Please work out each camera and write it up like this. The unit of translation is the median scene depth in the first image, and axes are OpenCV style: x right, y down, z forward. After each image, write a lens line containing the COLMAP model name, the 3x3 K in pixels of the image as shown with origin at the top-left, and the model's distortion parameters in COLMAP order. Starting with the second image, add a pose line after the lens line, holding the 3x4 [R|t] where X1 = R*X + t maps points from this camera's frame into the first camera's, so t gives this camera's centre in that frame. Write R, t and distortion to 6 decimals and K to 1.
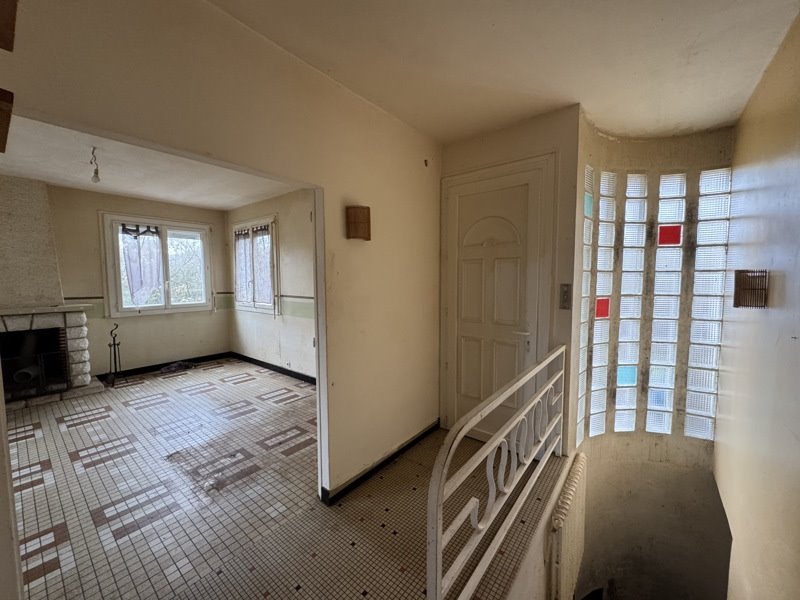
lens RADIAL K [[316.4, 0, 398.5], [0, 316.4, 299.6], [0, 0, 1]] dist [-0.002621, 0.000354]
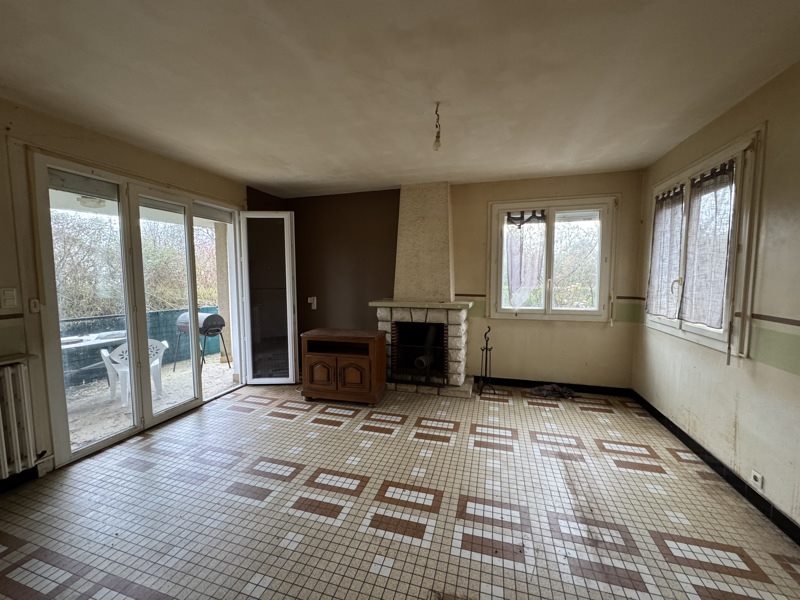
lens RADIAL K [[316.4, 0, 399.2], [0, 316.4, 300.0], [0, 0, 1]] dist [-0.002621, 0.000354]
pose [[0.372596, 0.073838, -0.925051, -0.156026], [-0.063490, 0.996522, 0.053970, -0.026506], [0.925819, 0.038623, 0.375988, 0.392339]]
